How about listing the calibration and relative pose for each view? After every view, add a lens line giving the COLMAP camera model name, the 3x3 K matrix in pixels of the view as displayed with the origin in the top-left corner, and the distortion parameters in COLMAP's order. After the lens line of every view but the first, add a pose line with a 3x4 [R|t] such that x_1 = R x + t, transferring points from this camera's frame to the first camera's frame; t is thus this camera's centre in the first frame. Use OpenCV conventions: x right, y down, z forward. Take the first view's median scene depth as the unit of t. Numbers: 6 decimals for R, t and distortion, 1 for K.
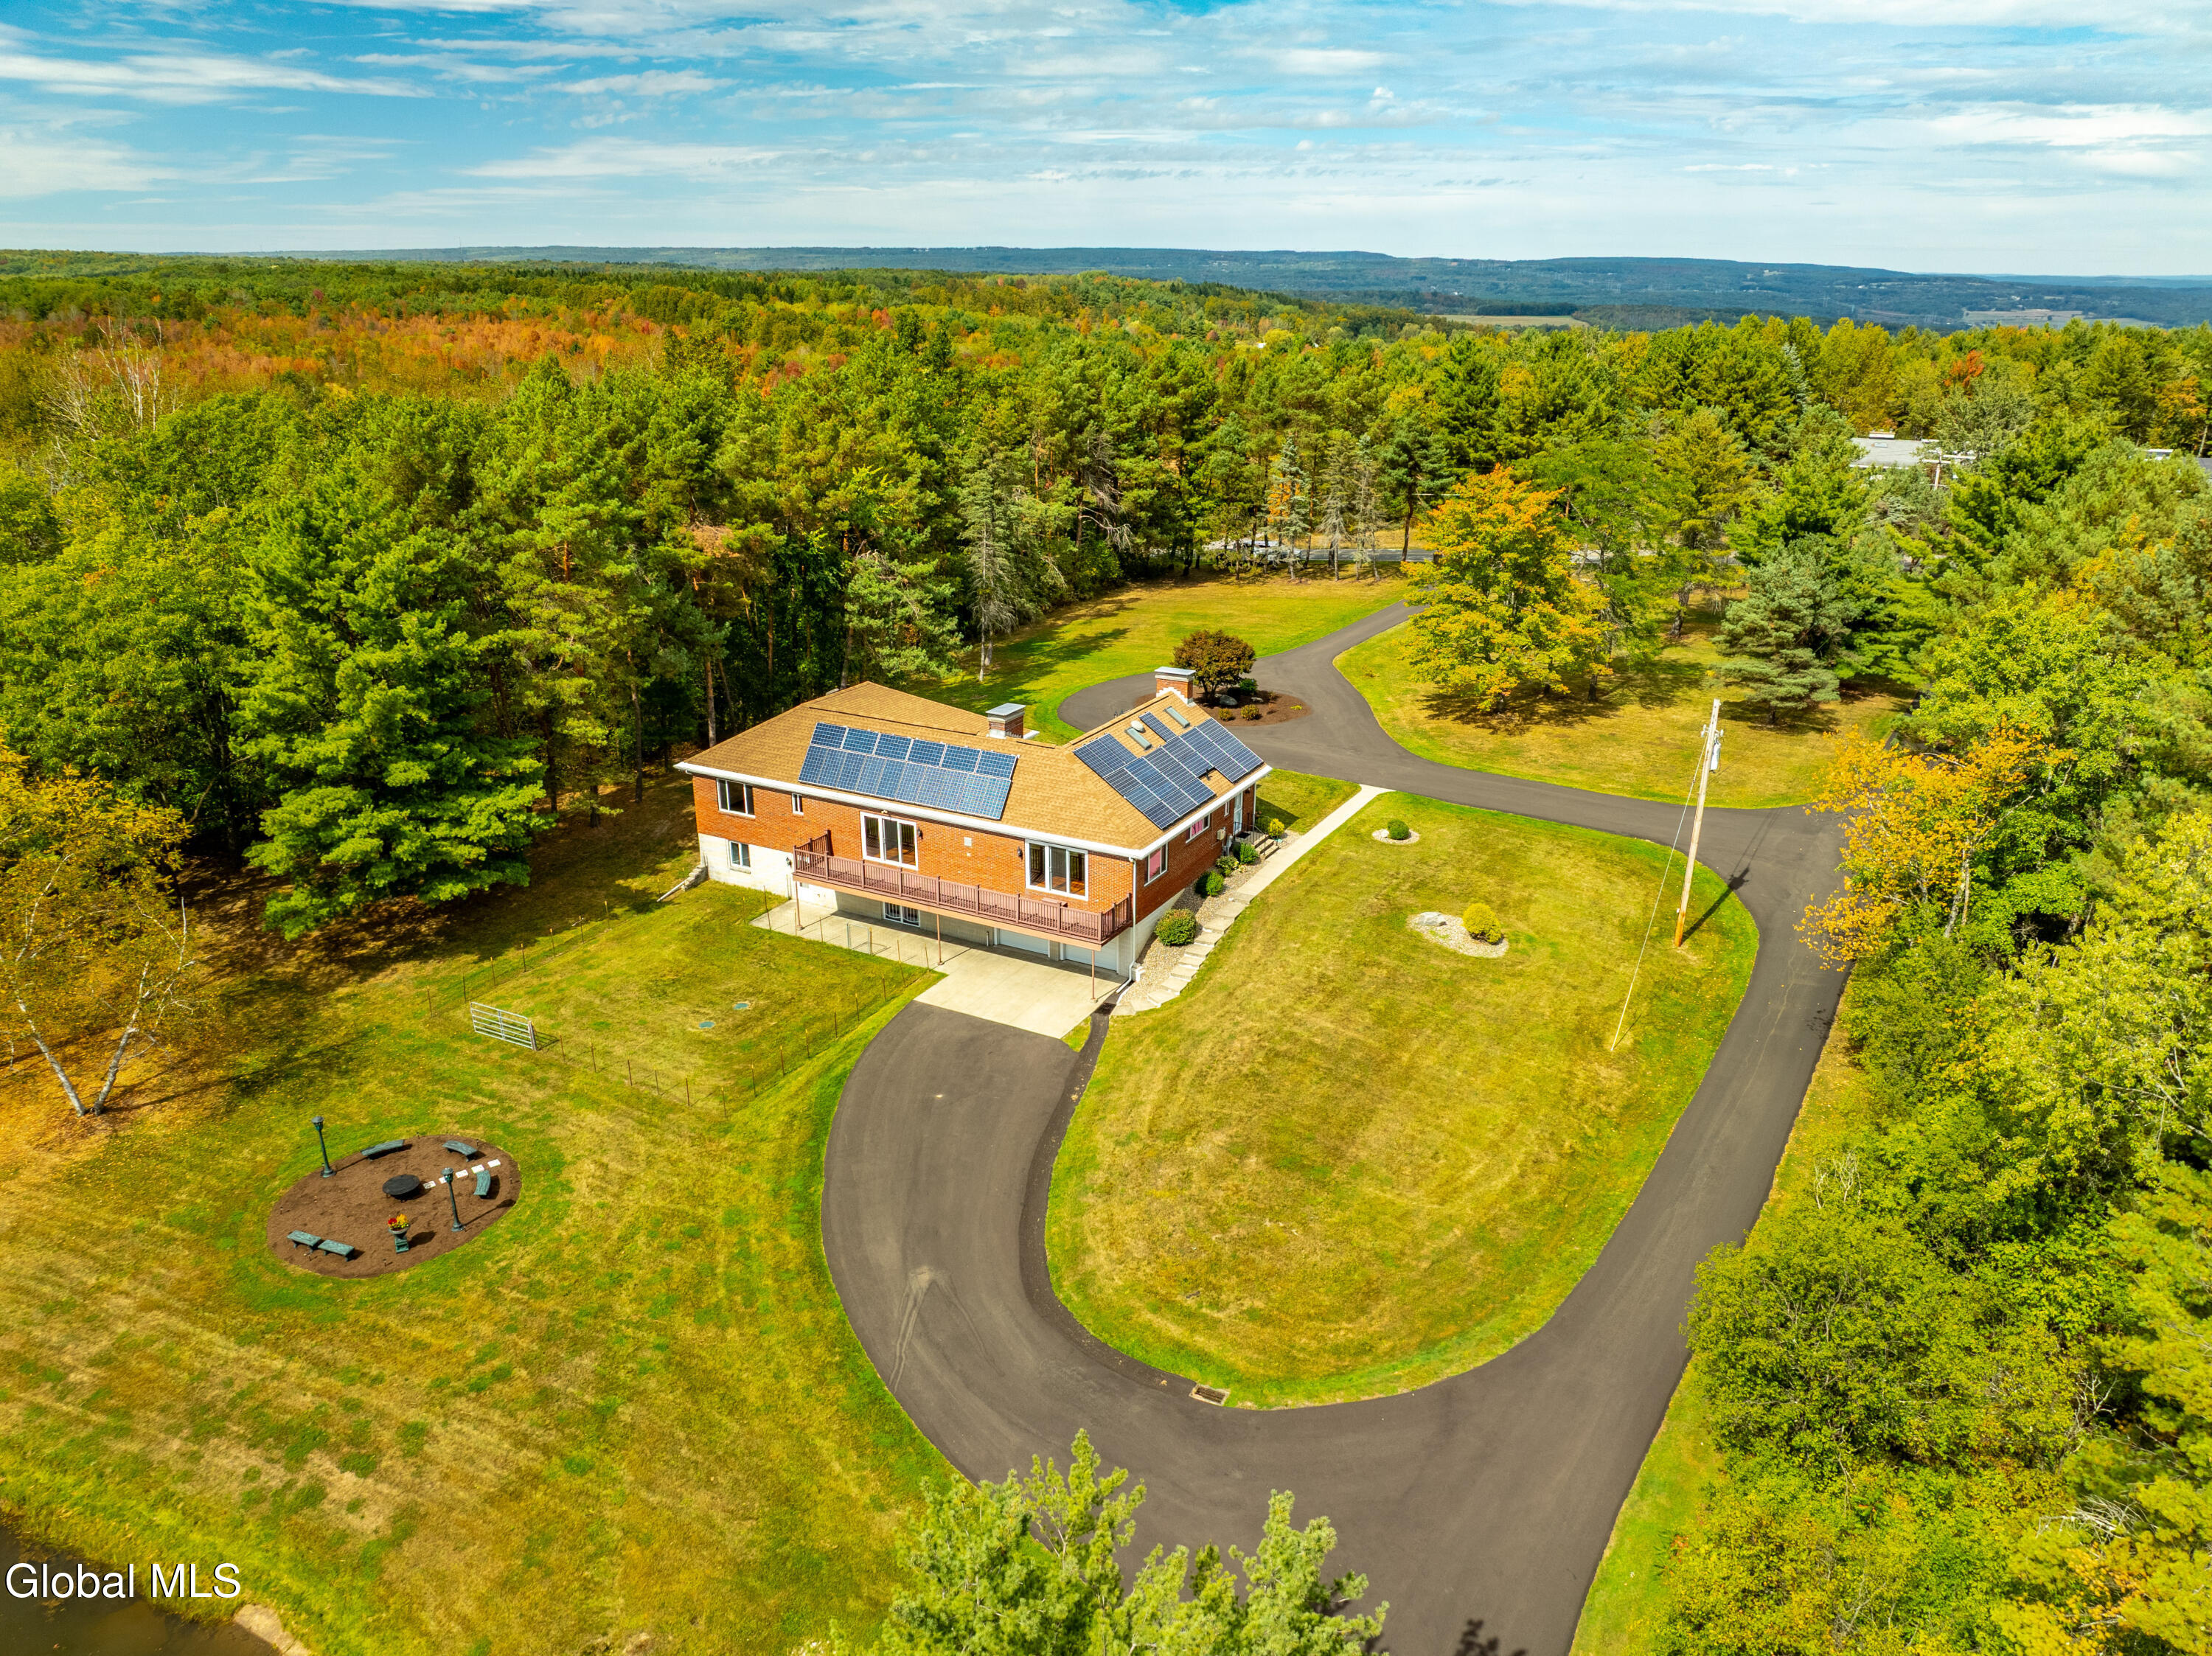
lens RADIAL K [[1595.3, 0, 1117.8], [0, 1595.3, 835.5], [0, 0, 1]] dist [-0.036991, 0.014781]
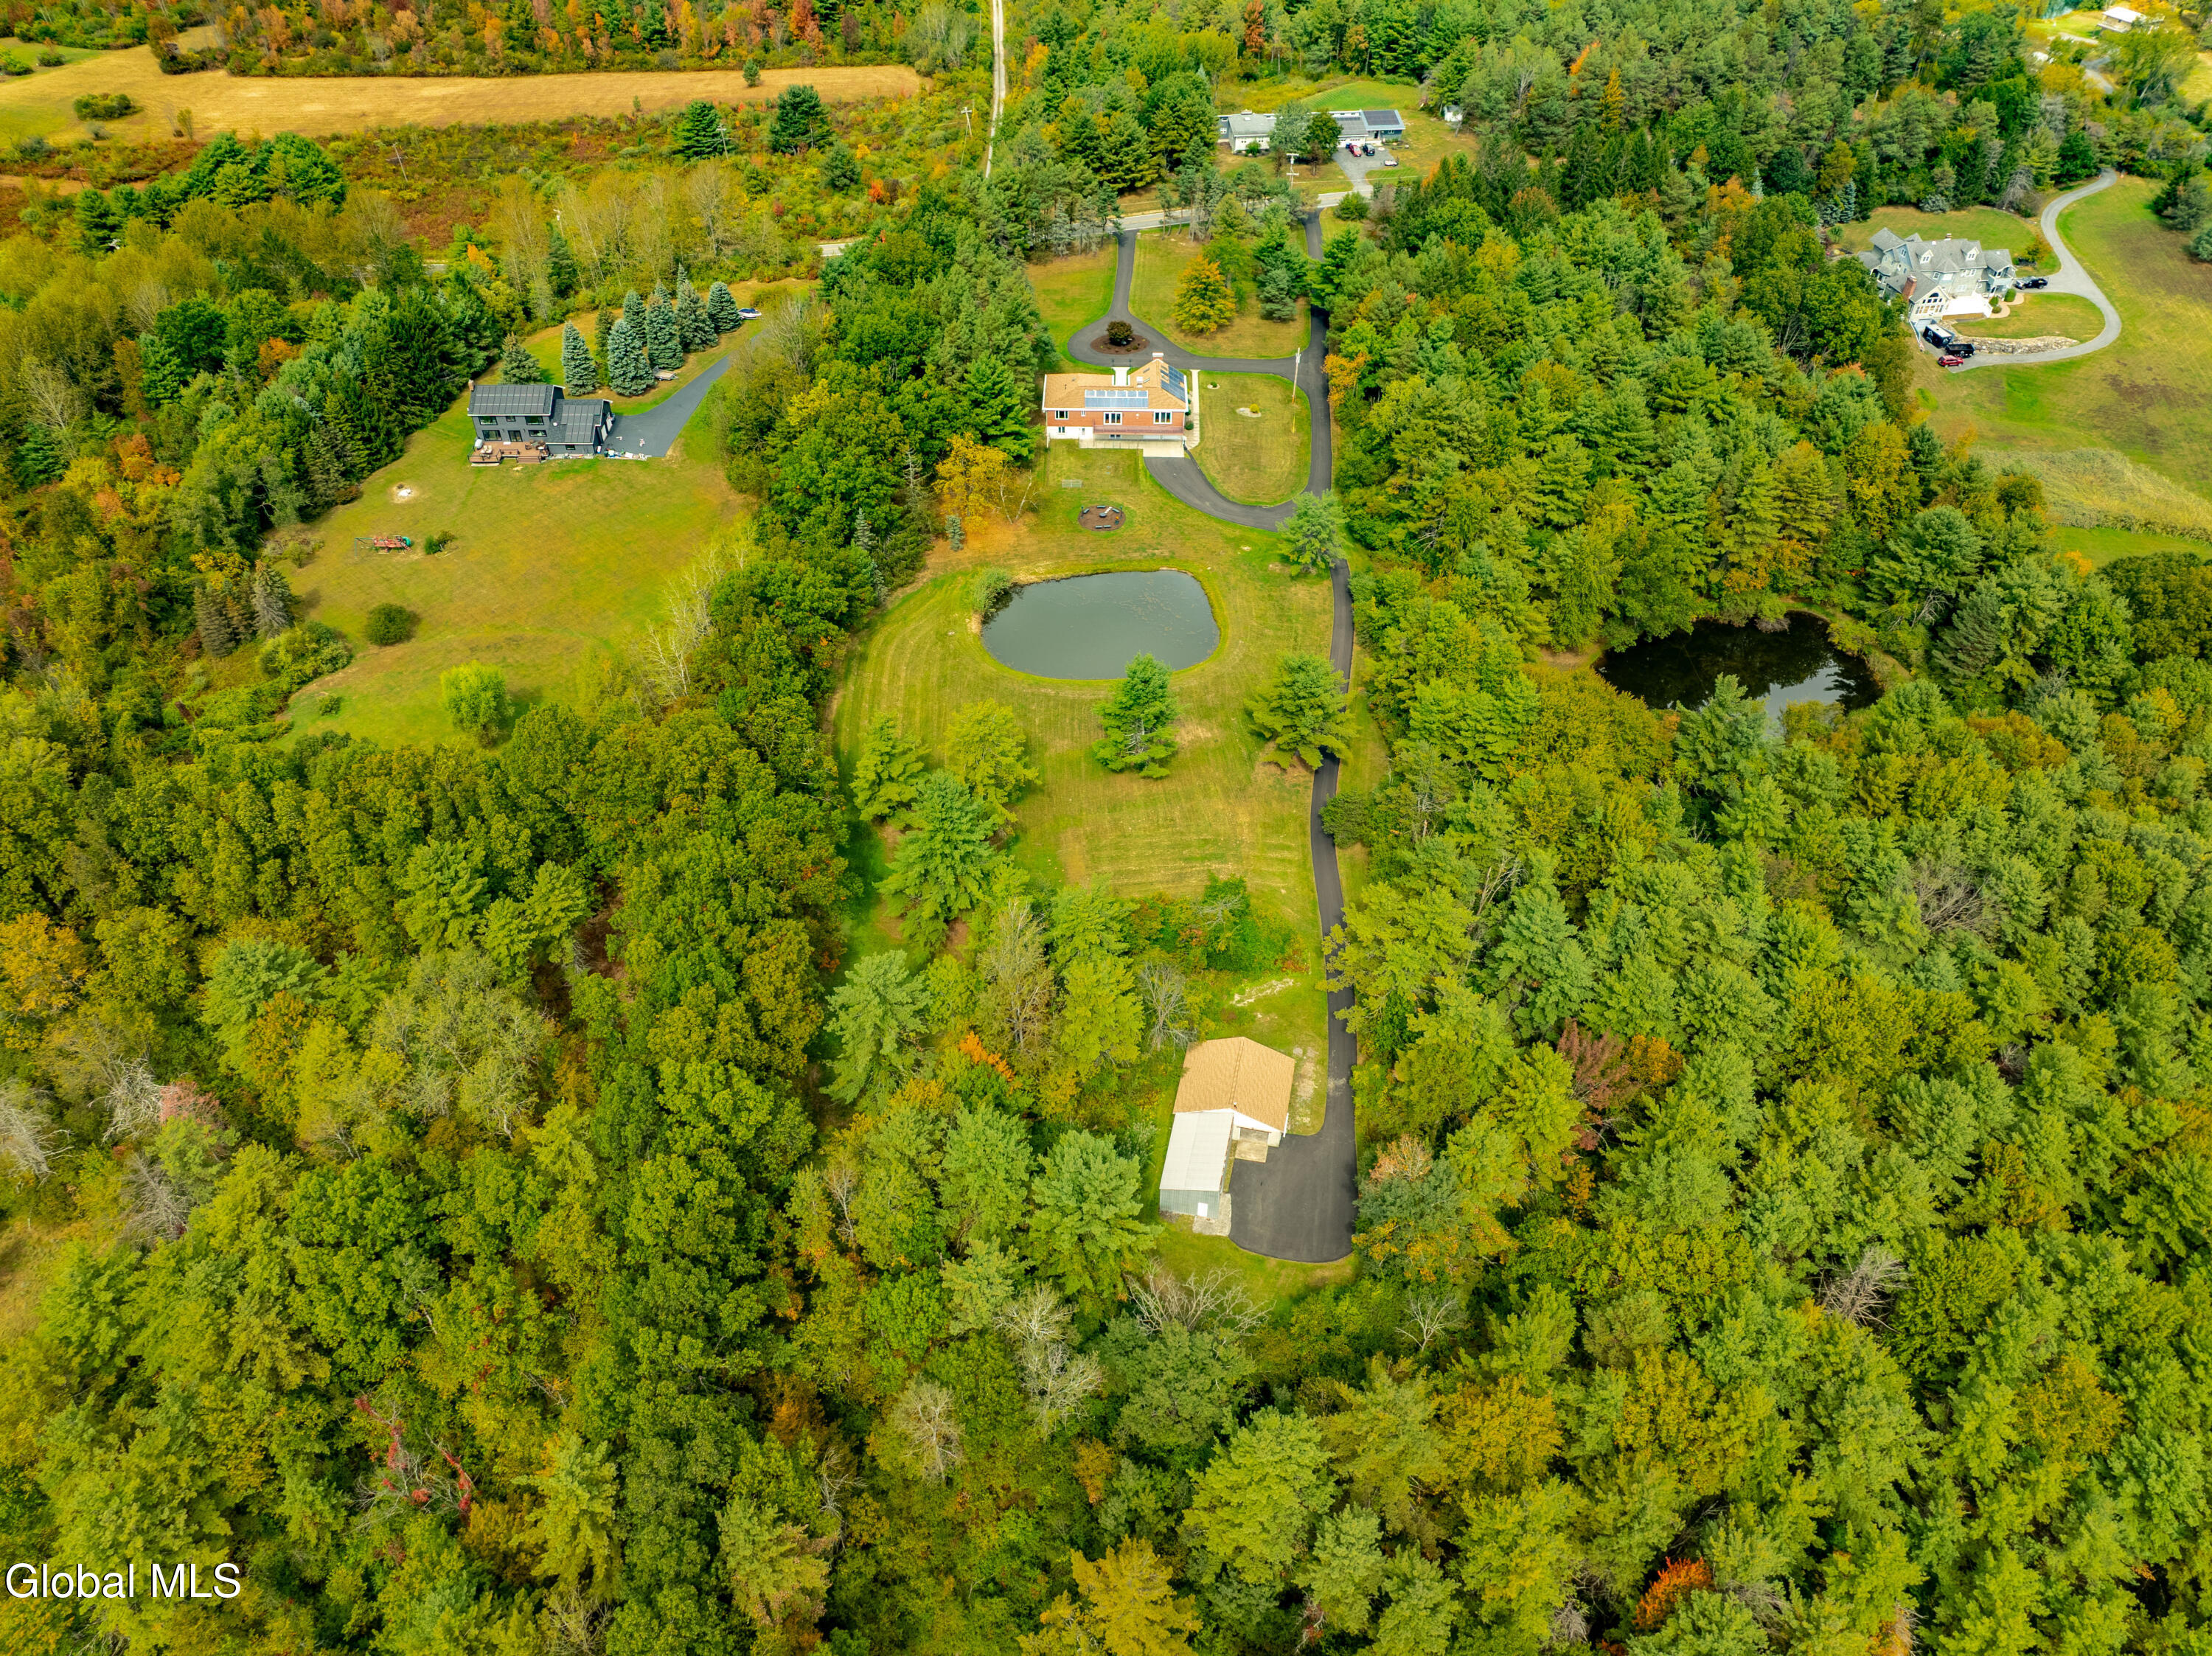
lens RADIAL K [[1567.8, 0, 1104.8], [0, 1567.8, 823.8], [0, 0, 1]] dist [-0.026857, -0.003919]
pose [[0.885401, -0.307666, 0.348435, -1.873429], [0.157987, 0.904159, 0.396910, -0.647215], [-0.437156, -0.296376, 0.849150, -2.630759]]
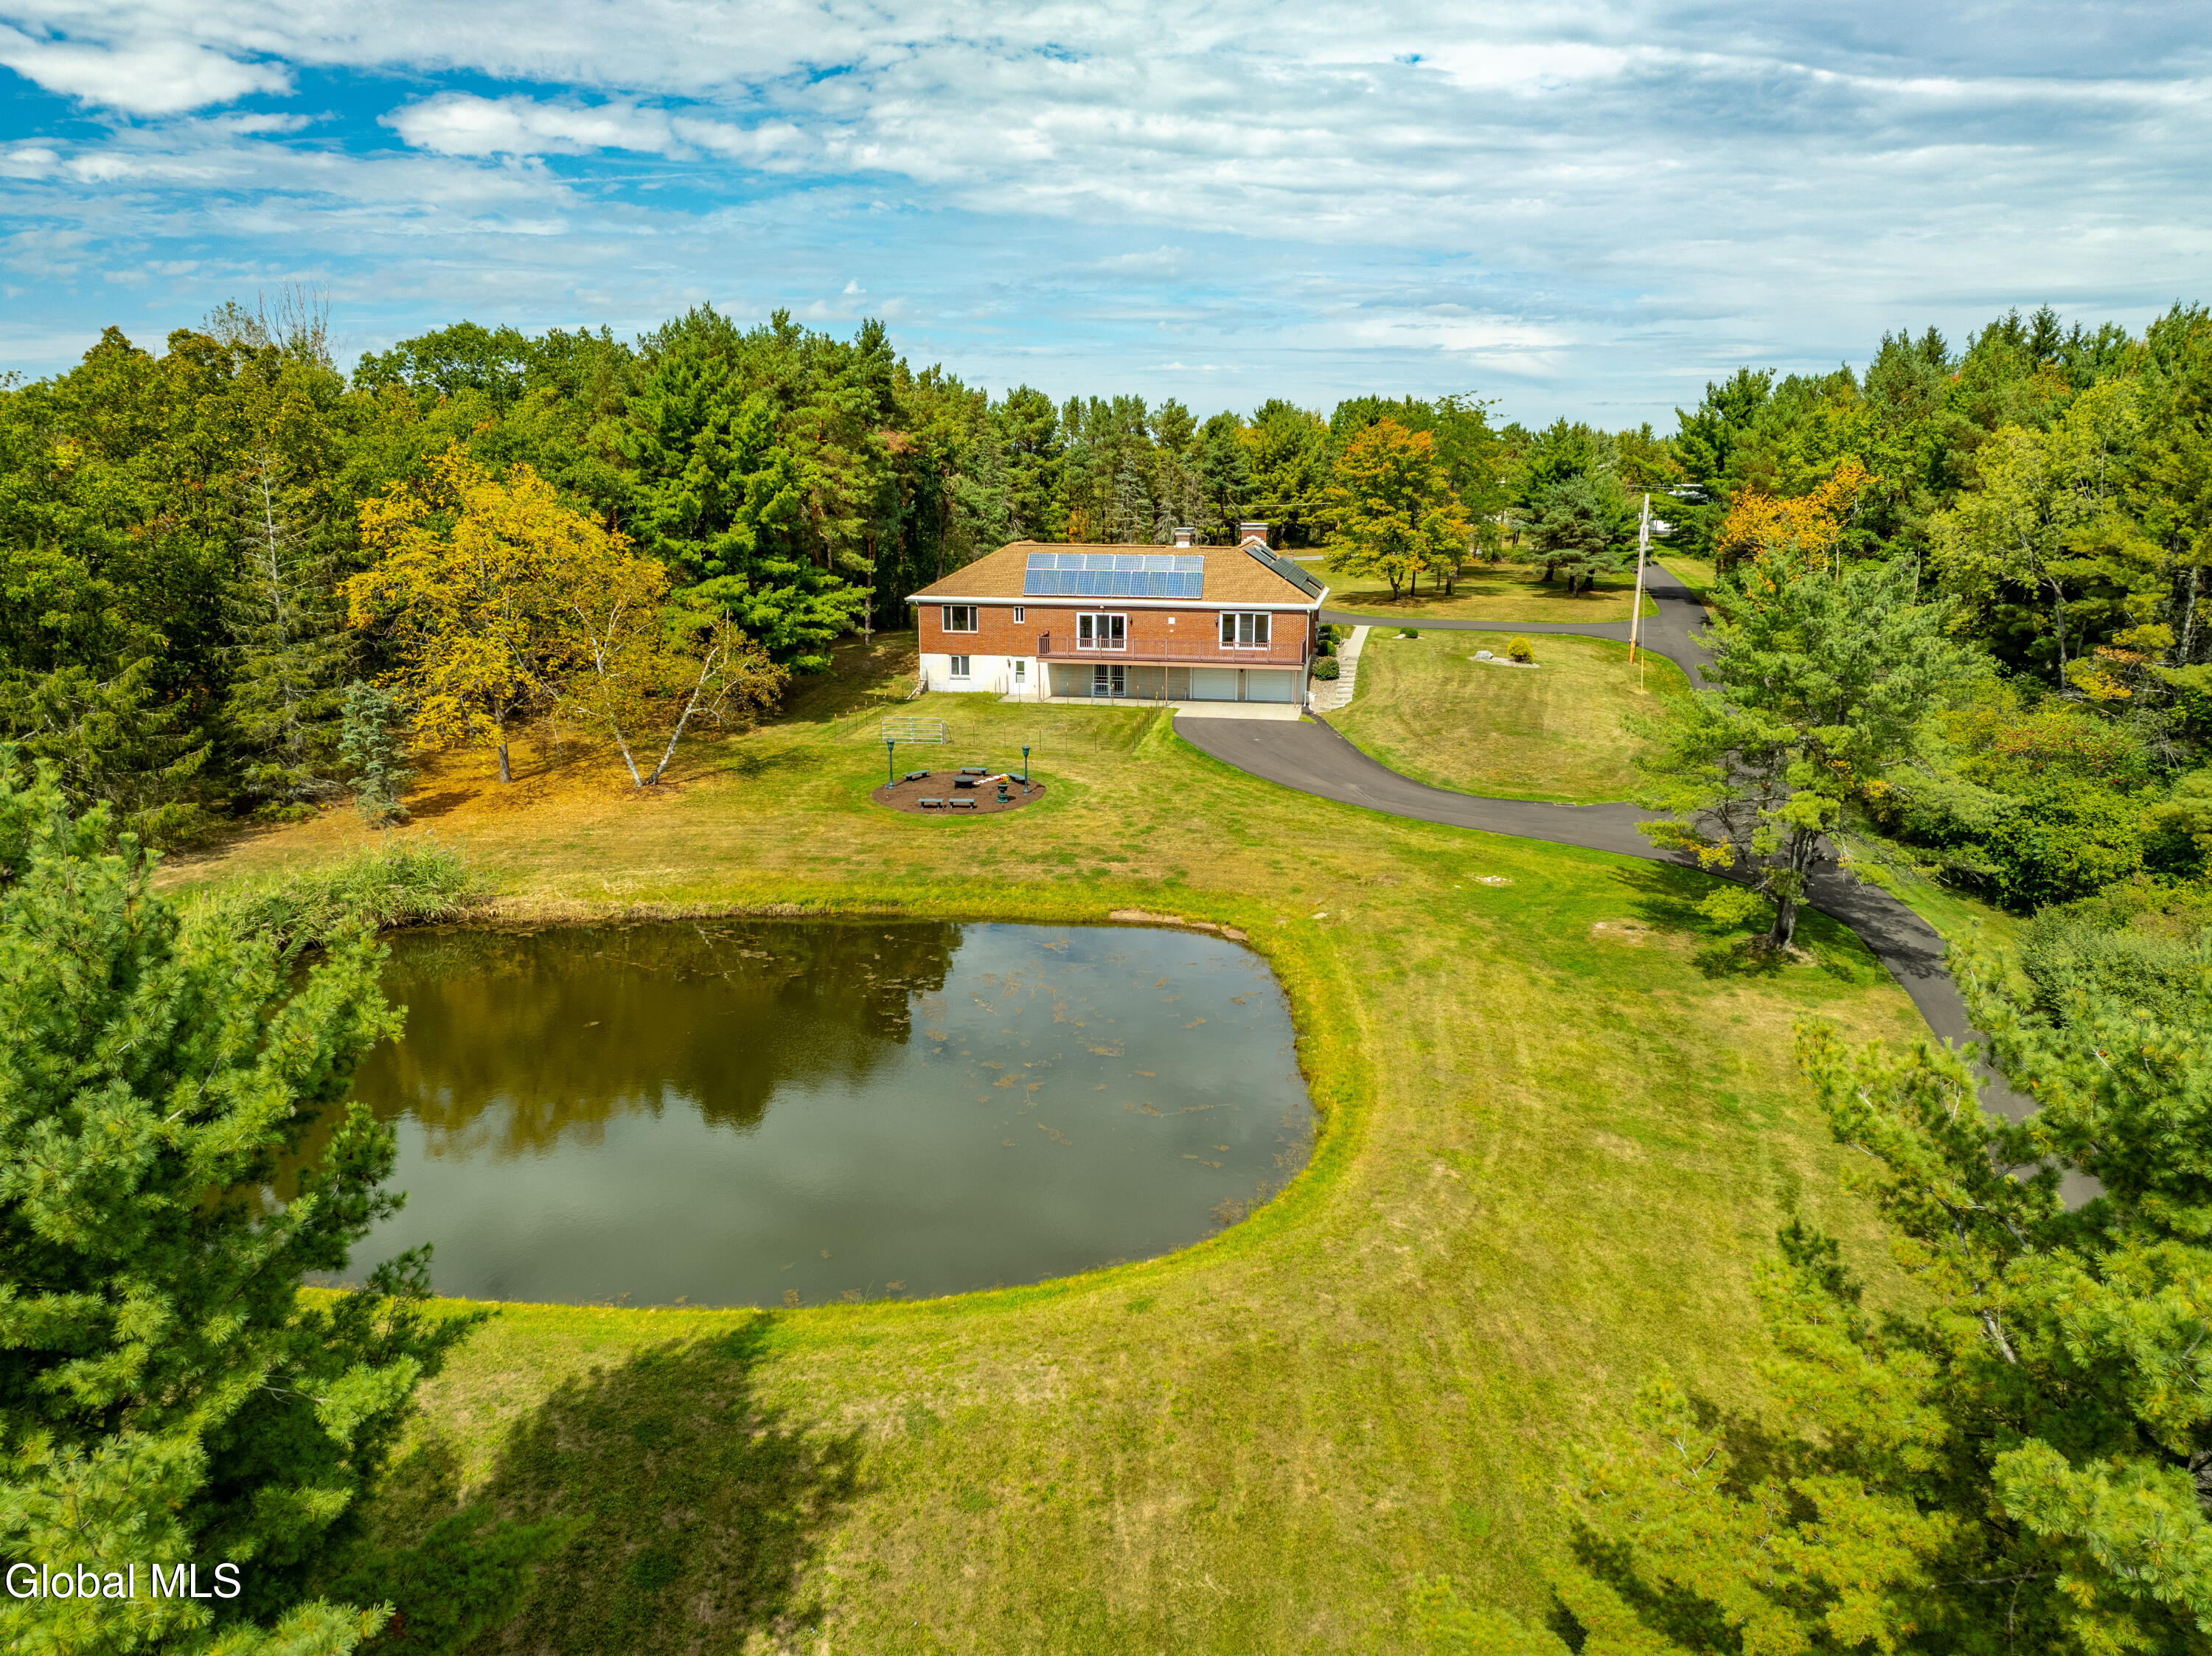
lens RADIAL K [[1572.7, 0, 1106.0], [0, 1572.7, 828.0], [0, 0, 1]] dist [-0.023629, -0.029584]
pose [[0.952810, -0.069119, 0.295594, -0.570209], [0.103028, 0.989567, -0.100706, 0.316136], [-0.285549, 0.126408, 0.949991, -0.253606]]
